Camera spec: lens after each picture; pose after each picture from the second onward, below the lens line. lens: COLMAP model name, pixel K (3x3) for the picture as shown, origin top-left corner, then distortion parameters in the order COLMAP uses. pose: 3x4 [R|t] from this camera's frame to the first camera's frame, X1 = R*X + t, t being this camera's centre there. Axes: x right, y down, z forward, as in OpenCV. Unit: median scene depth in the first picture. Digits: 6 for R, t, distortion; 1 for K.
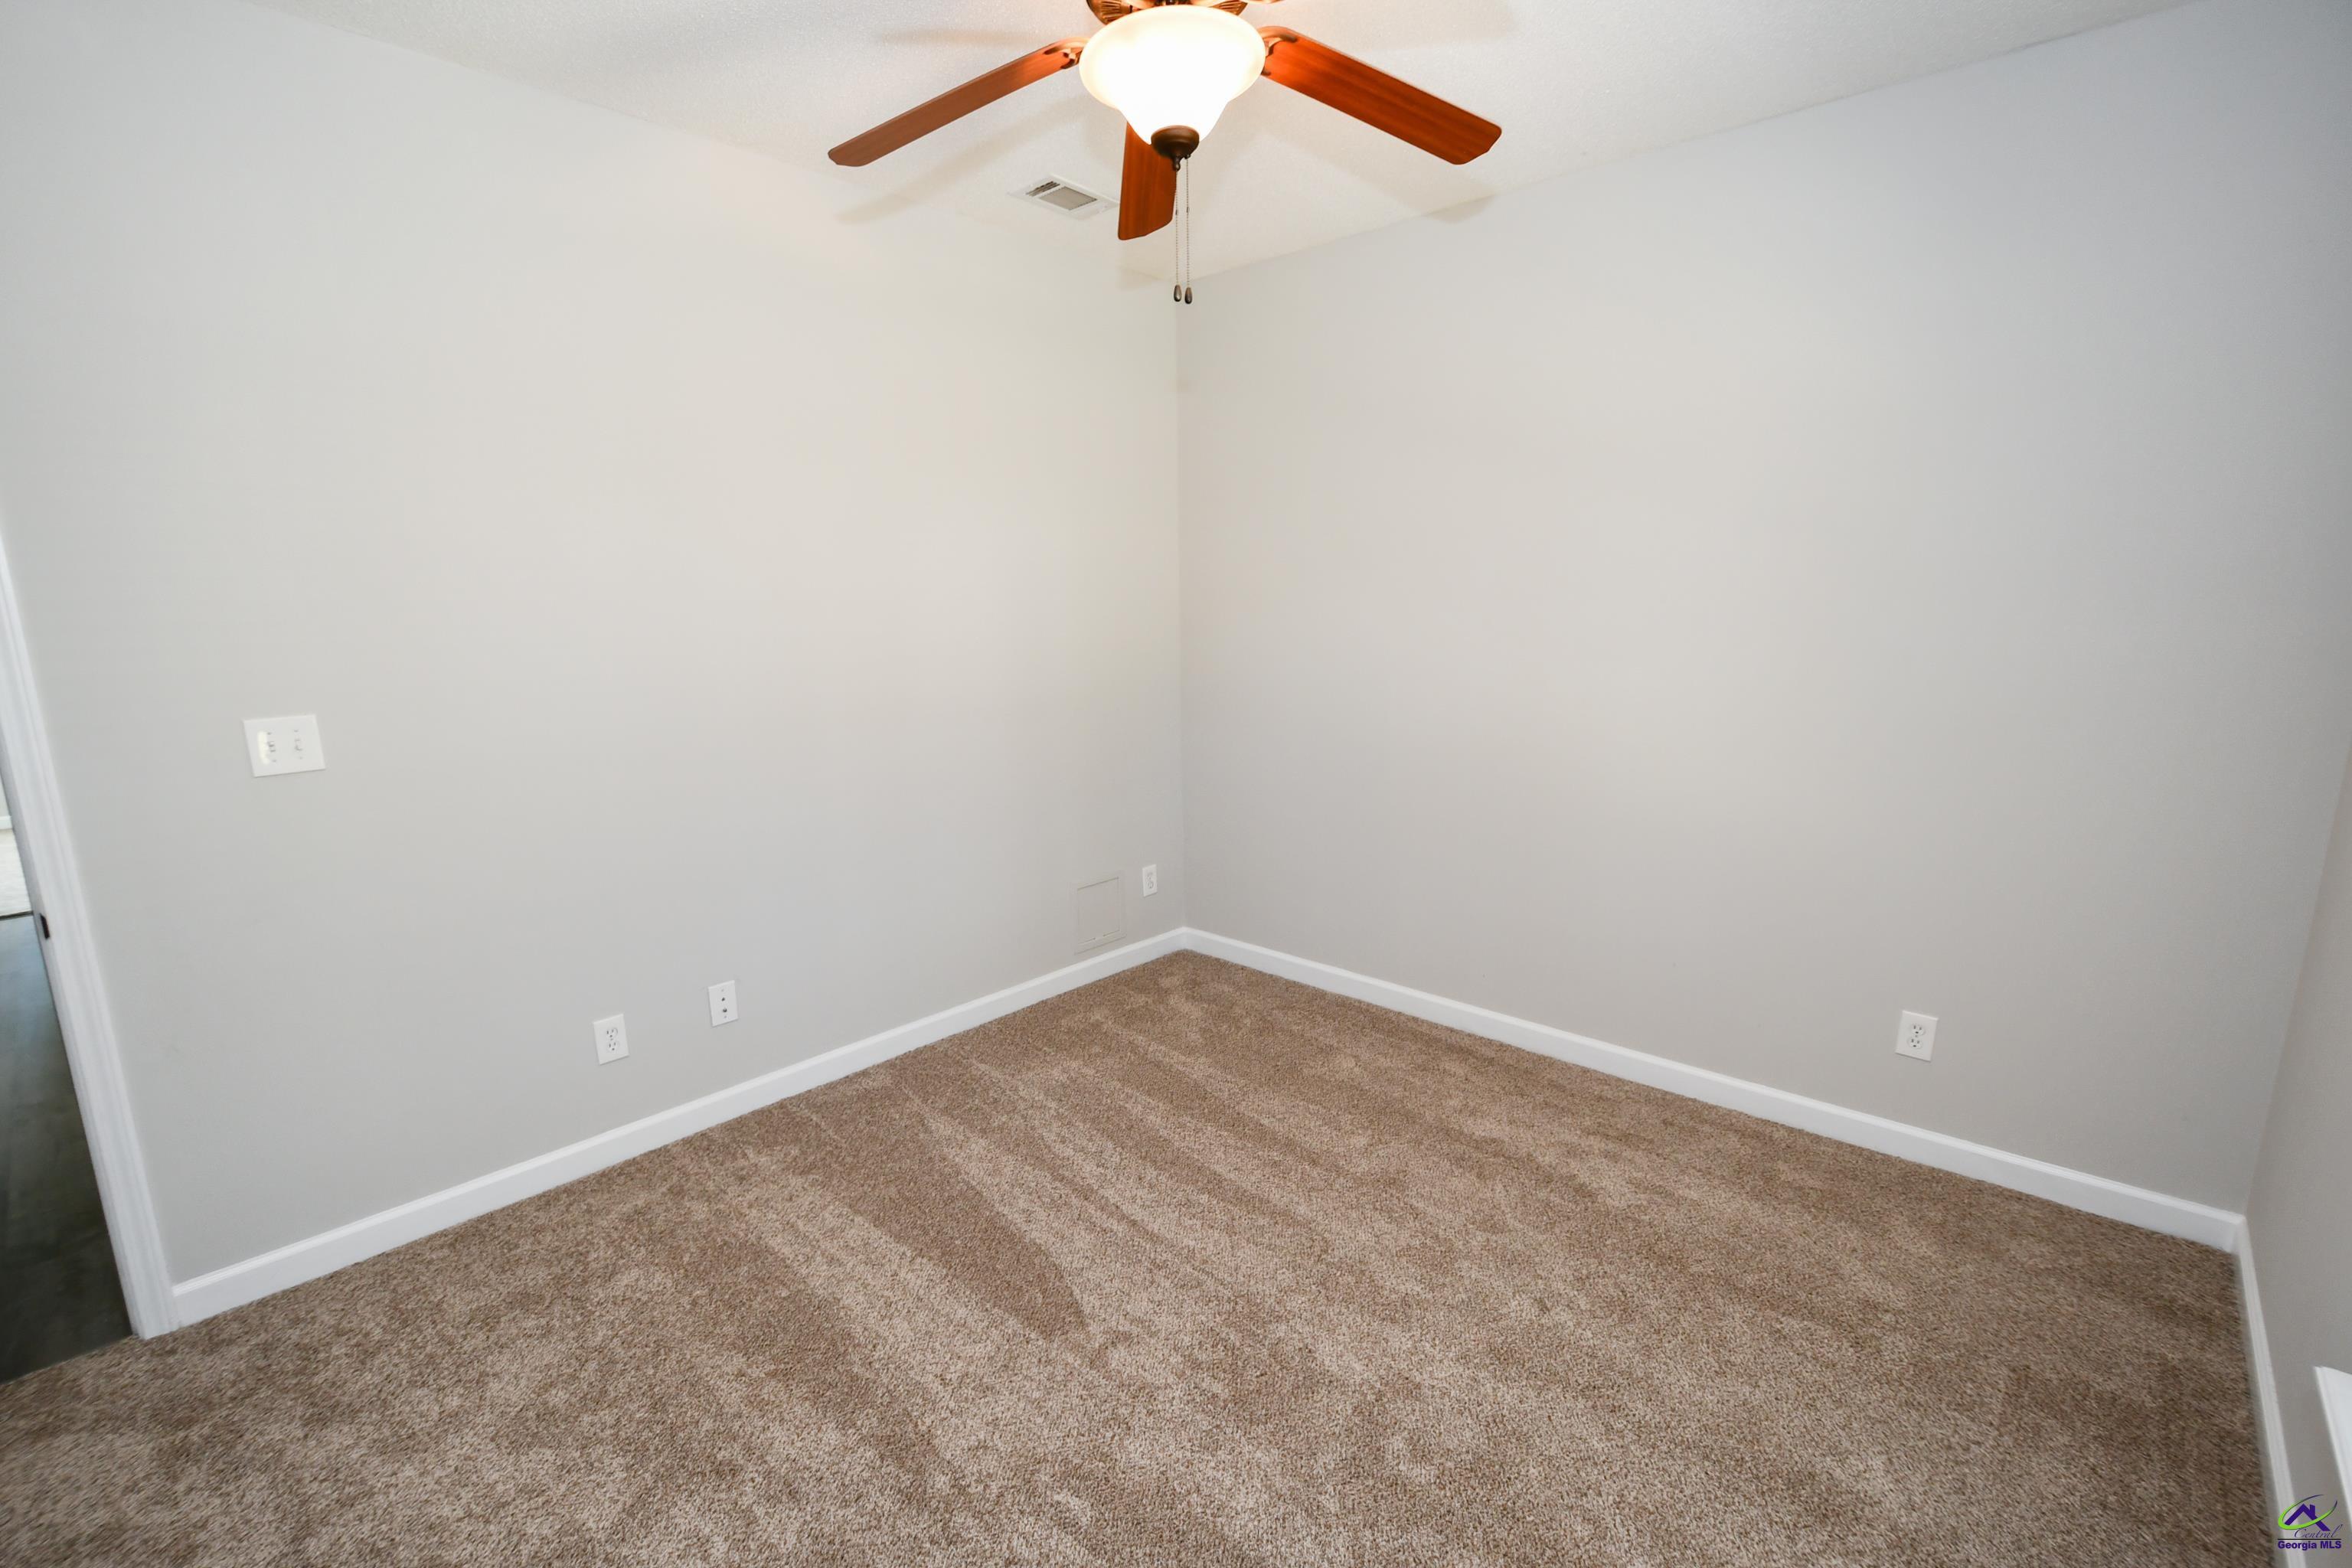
lens RADIAL K [[1031.3, 0, 1157.7], [0, 1031.3, 806.2], [0, 0, 1]] dist [0.004687, -0.008171]
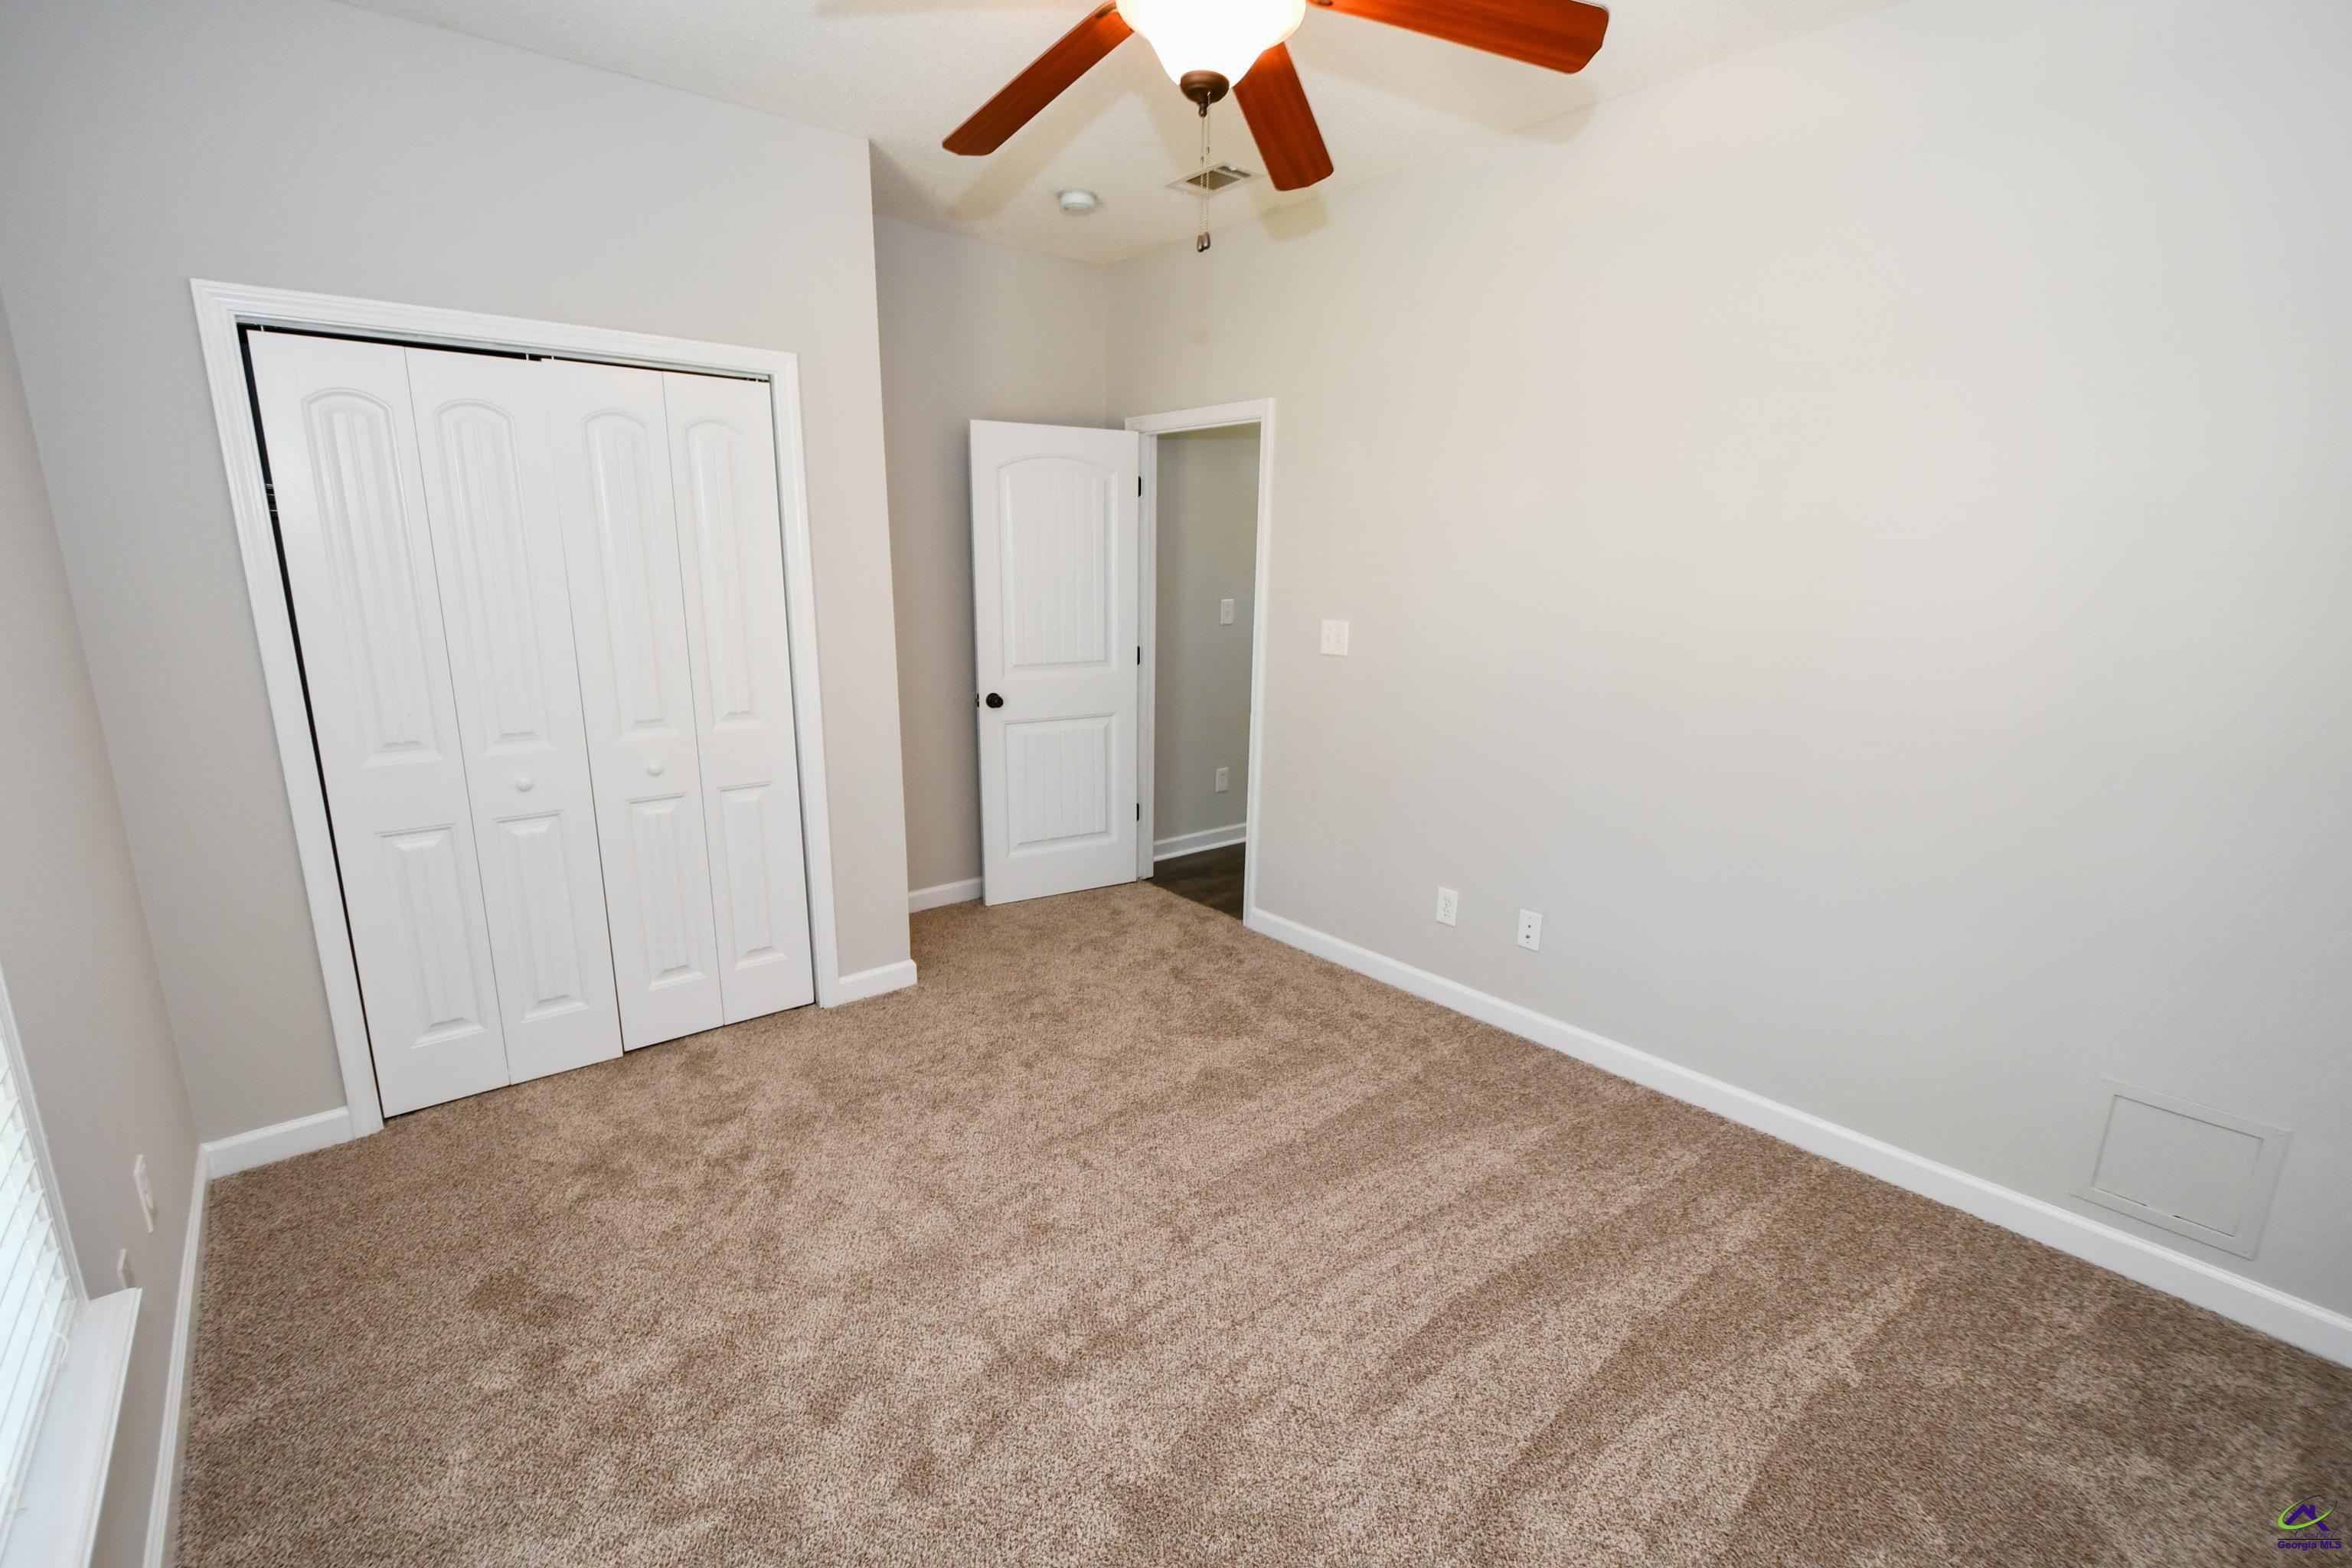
lens RADIAL K [[1031.3, 0, 1157.7], [0, 1031.3, 806.2], [0, 0, 1]] dist [0.004687, -0.008171]
pose [[-0.139936, 0.243681, -0.959707, 0.694486], [-0.205236, 0.941056, 0.268871, -0.154461], [0.968657, 0.234591, -0.081676, 0.732369]]
